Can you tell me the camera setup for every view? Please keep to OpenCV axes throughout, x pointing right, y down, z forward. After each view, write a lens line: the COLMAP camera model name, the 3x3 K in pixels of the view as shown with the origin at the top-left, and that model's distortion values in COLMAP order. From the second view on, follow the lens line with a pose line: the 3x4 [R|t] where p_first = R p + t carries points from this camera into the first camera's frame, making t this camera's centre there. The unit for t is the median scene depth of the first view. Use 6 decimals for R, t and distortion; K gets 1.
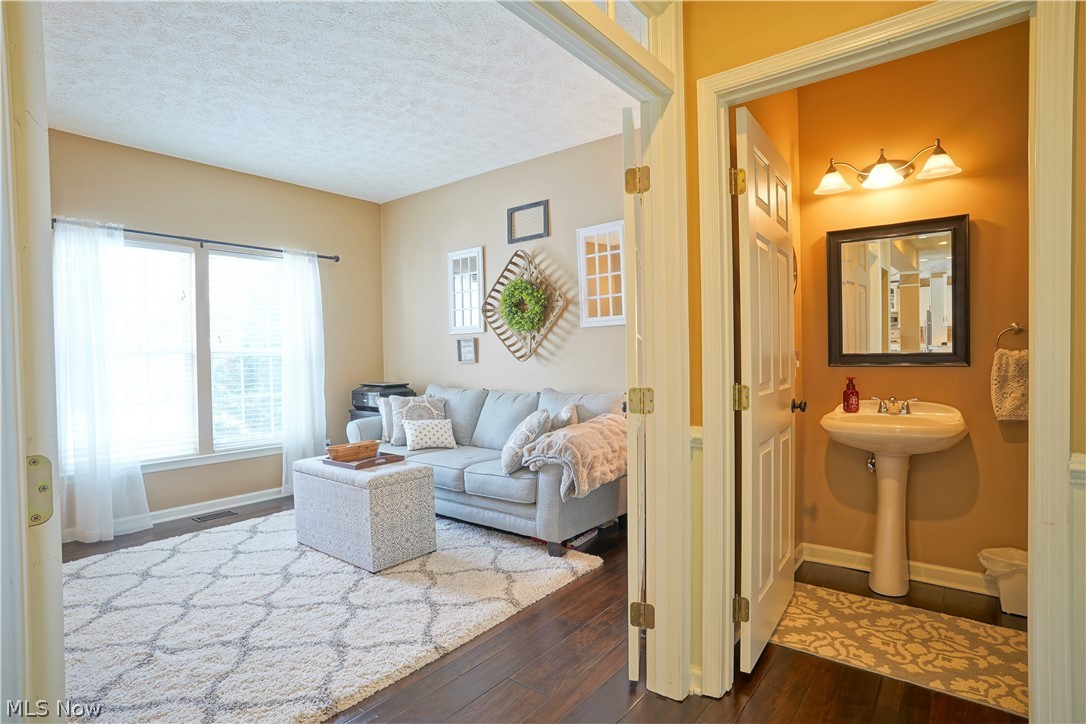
lens RADIAL K [[566.5, 0, 541.1], [0, 566.5, 366.3], [0, 0, 1]] dist [-0.076909, 0.042547]
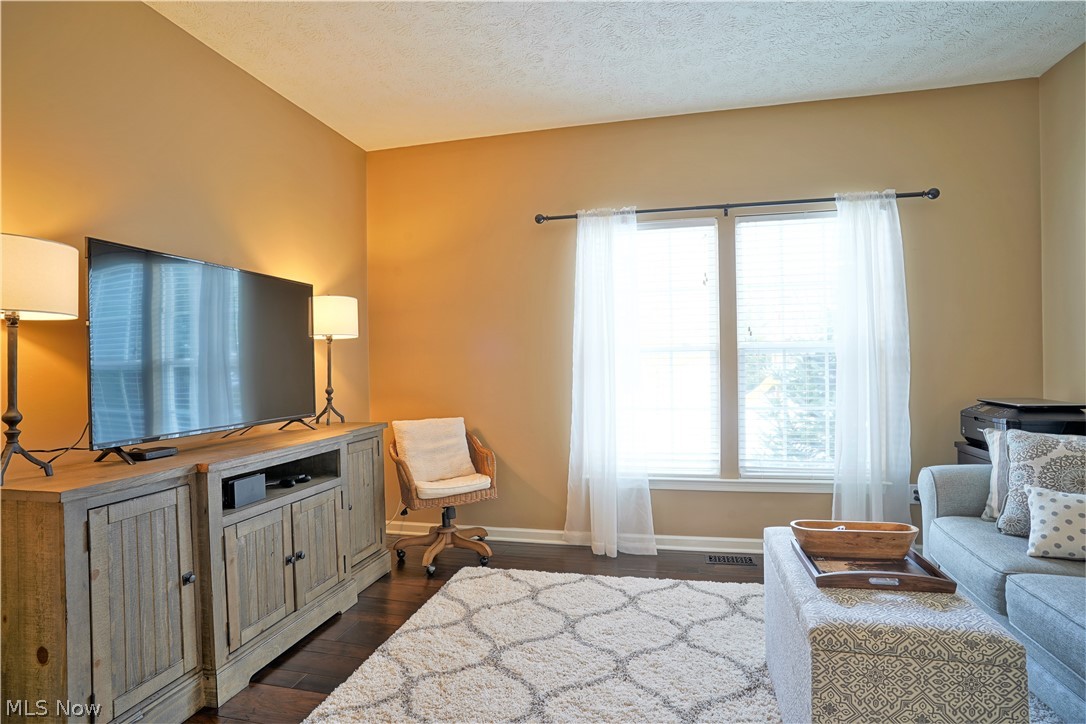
lens RADIAL K [[566.5, 0, 541.1], [0, 566.5, 366.3], [0, 0, 1]] dist [-0.076909, 0.042547]
pose [[0.422511, 0.016141, -0.906214, 0.001895], [-0.007339, 0.999870, 0.014387, -0.011055], [0.906328, 0.000572, 0.422575, 0.476157]]
